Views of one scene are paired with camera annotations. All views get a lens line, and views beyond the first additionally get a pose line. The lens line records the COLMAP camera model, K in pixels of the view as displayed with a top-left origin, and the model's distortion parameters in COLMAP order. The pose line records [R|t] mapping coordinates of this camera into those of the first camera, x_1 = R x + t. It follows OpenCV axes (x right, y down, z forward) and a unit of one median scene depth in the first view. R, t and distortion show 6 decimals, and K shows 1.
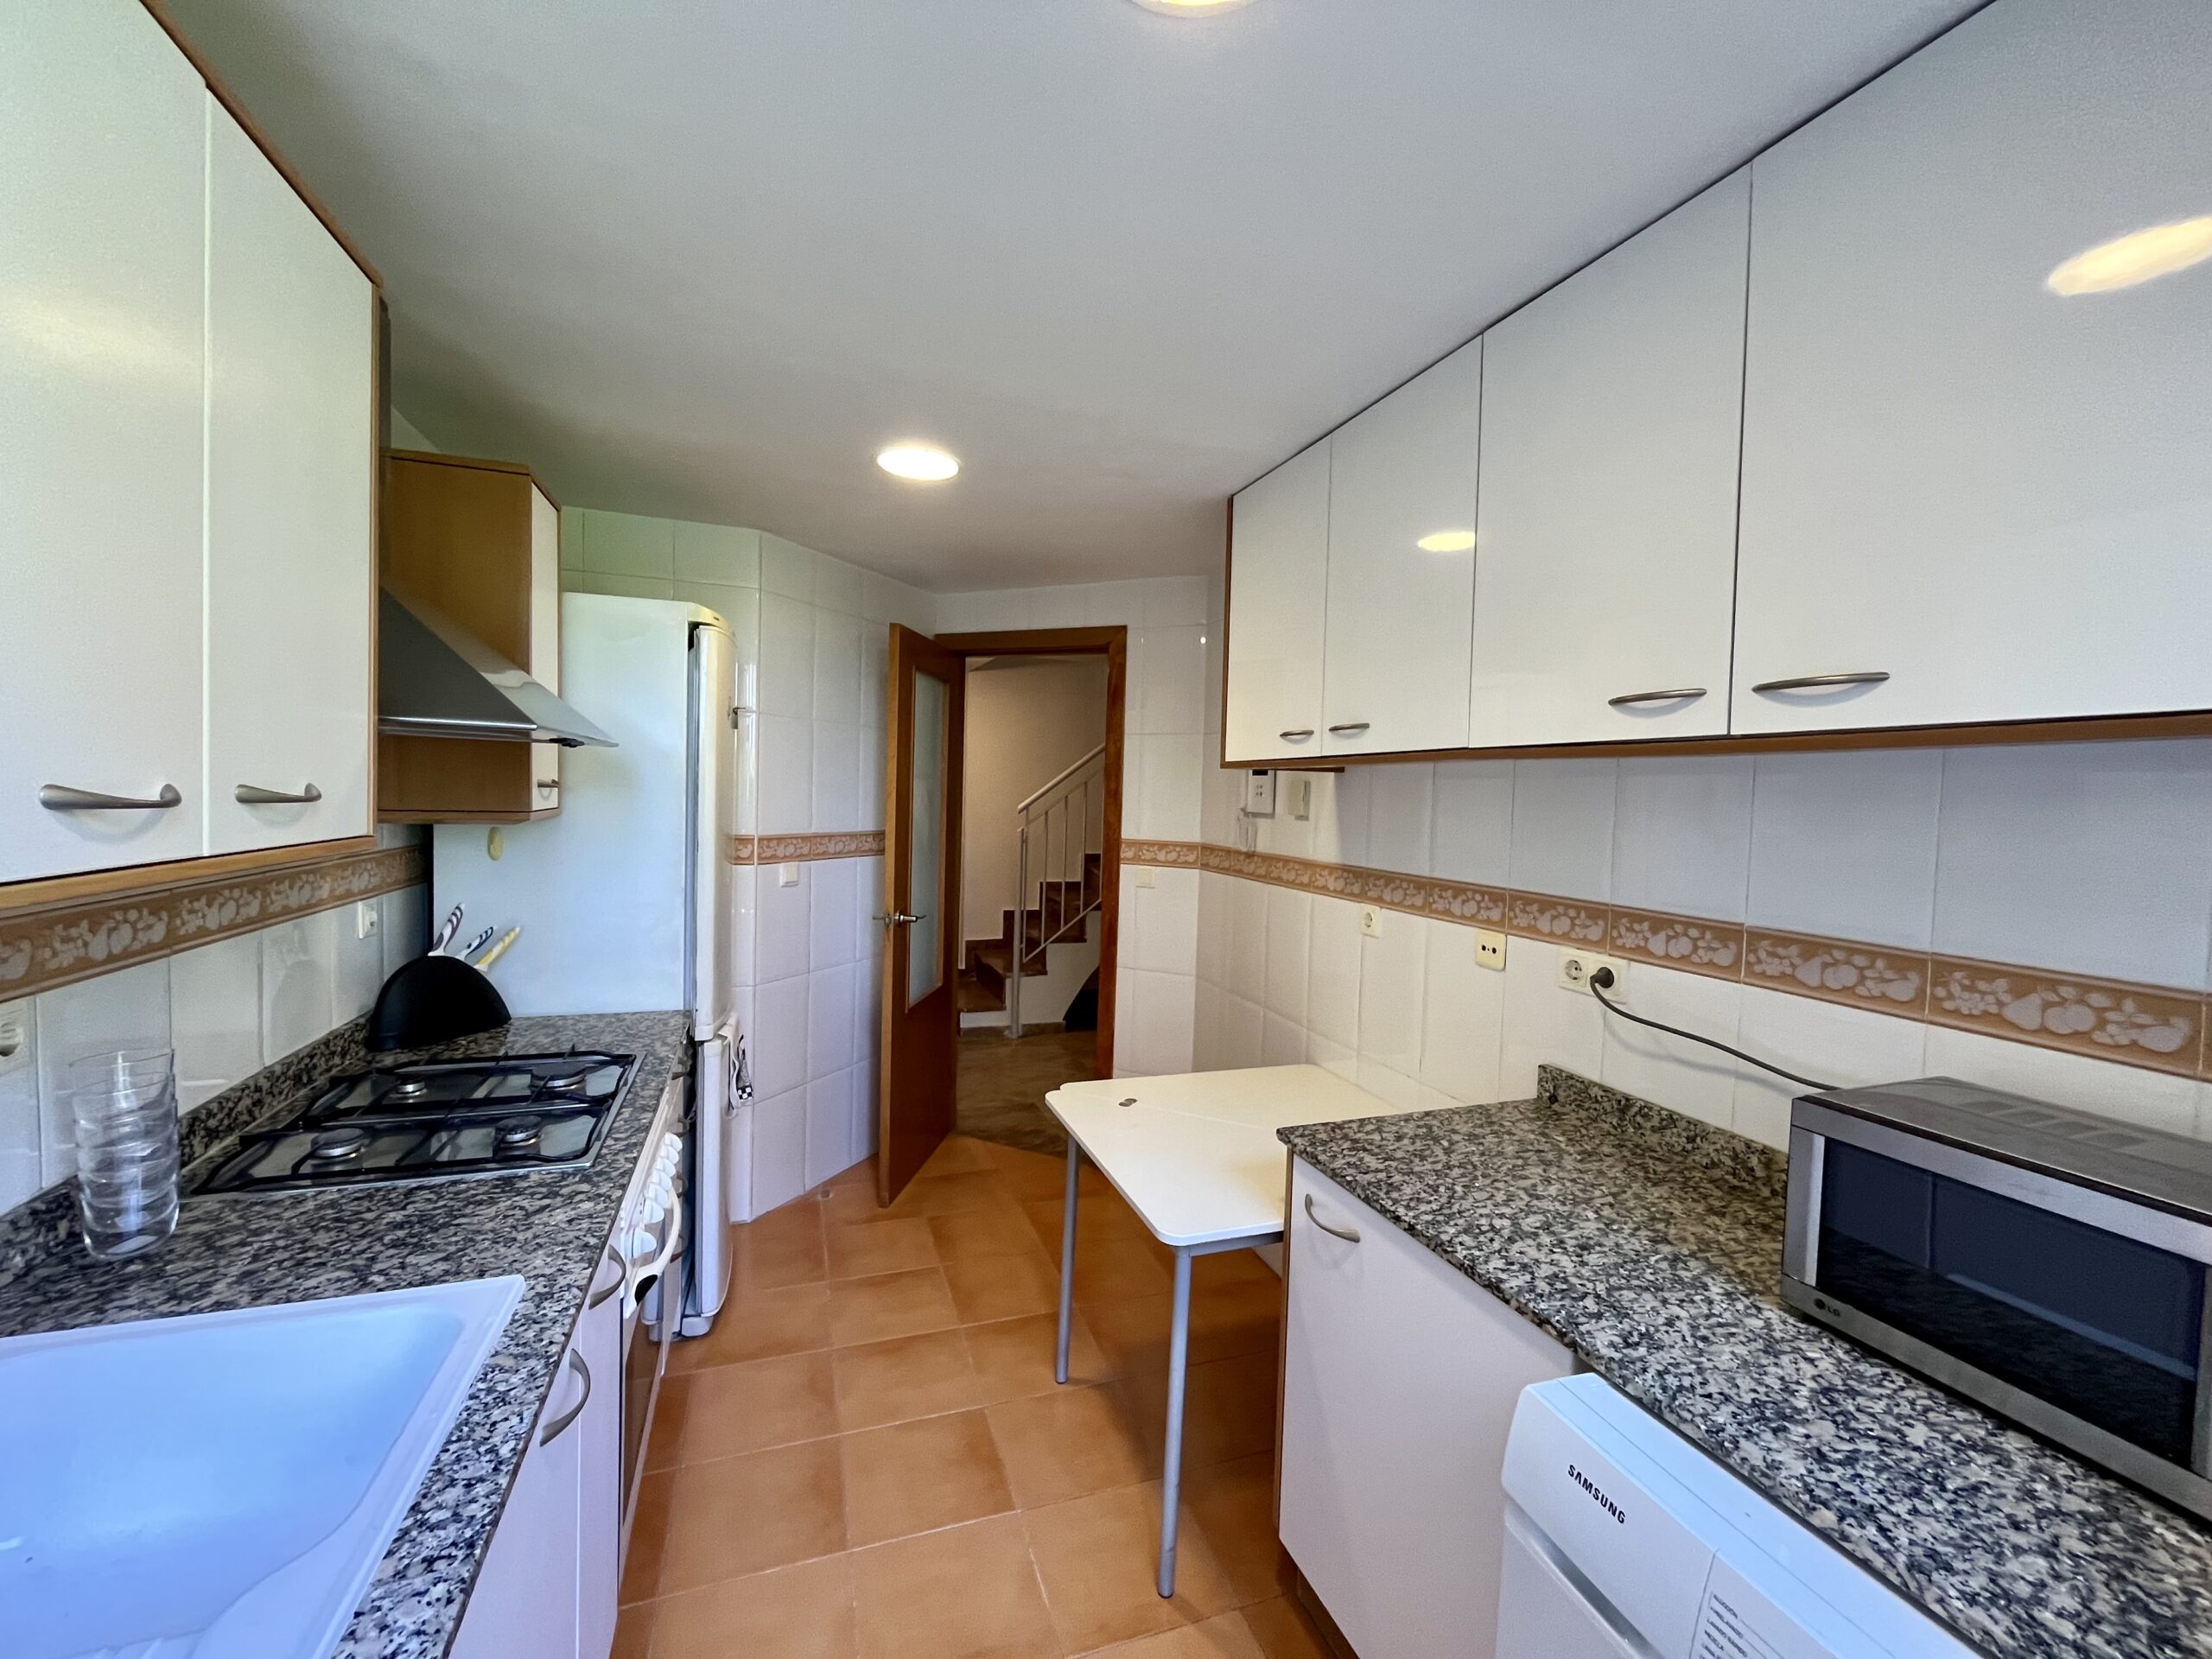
lens RADIAL K [[897.3, 0, 1107.2], [0, 897.3, 828.7], [0, 0, 1]] dist [-0.002230, -0.000690]
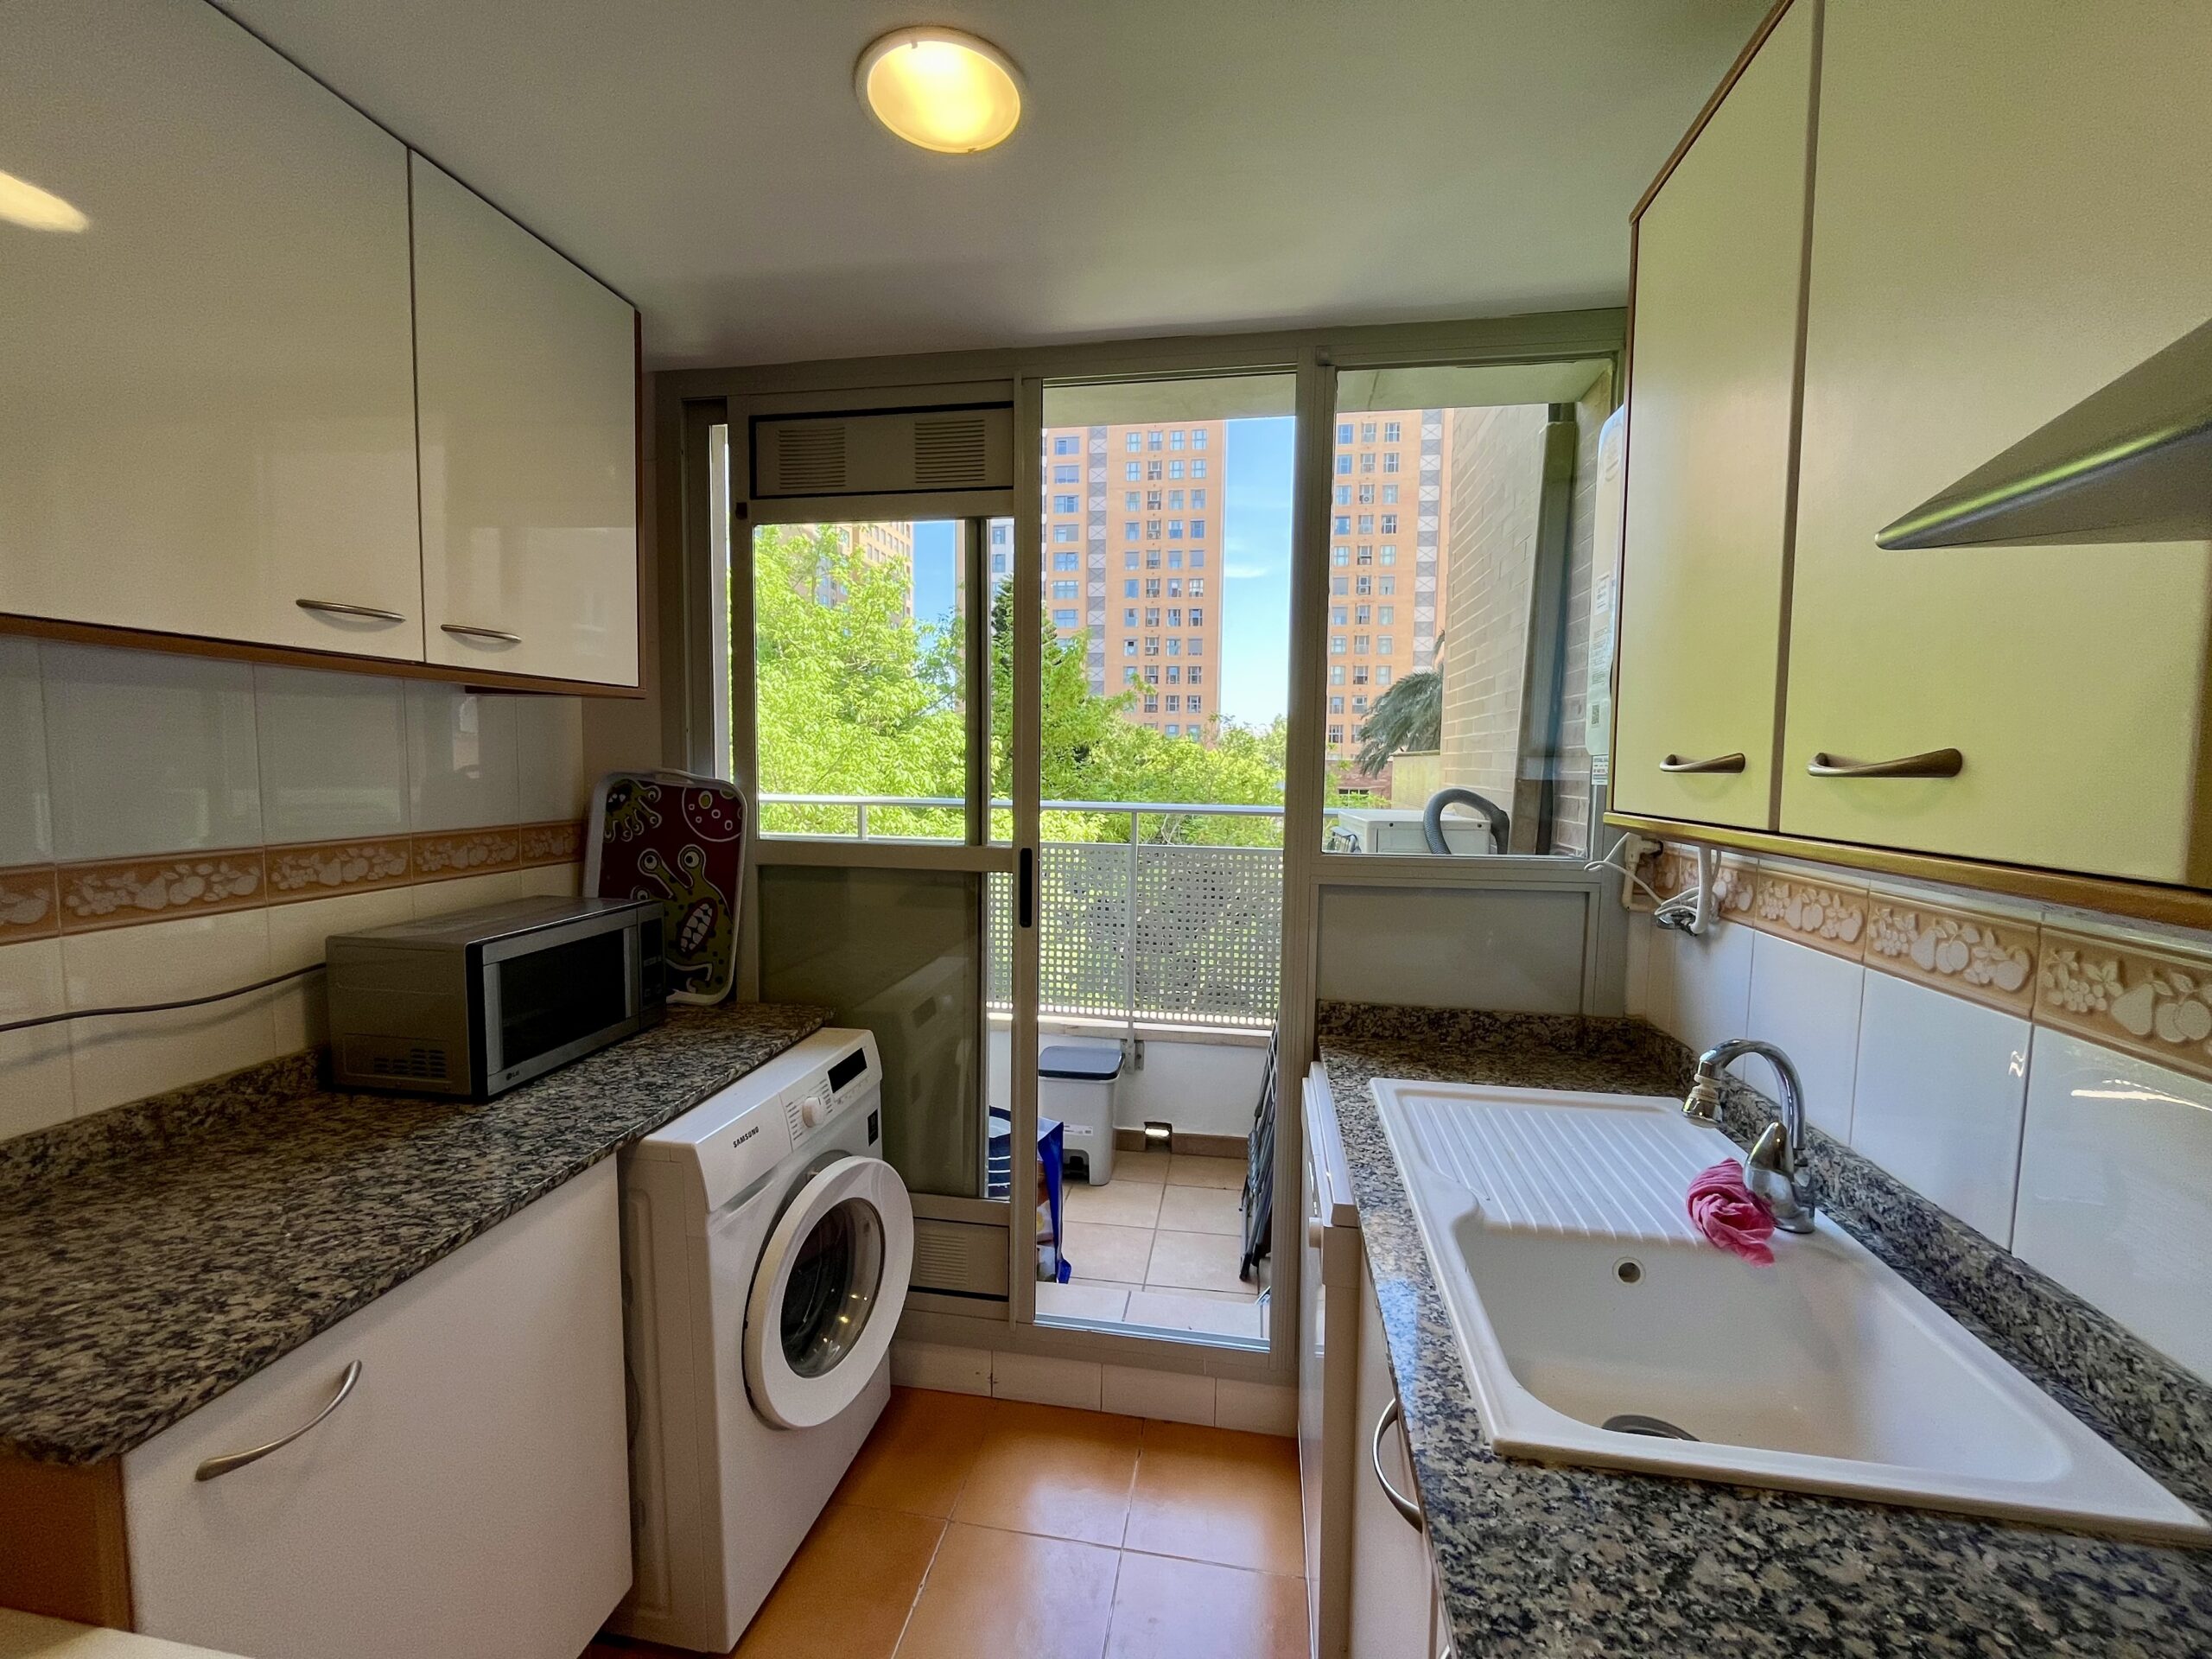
lens RADIAL K [[885.2, 0, 1112.6], [0, 885.2, 828.1], [0, 0, 1]] dist [-0.000126, -0.000170]
pose [[-0.875605, -0.078499, 0.476607, -0.633108], [-0.020783, 0.991915, 0.125190, -0.054710], [-0.482581, 0.099712, -0.870157, 1.581530]]
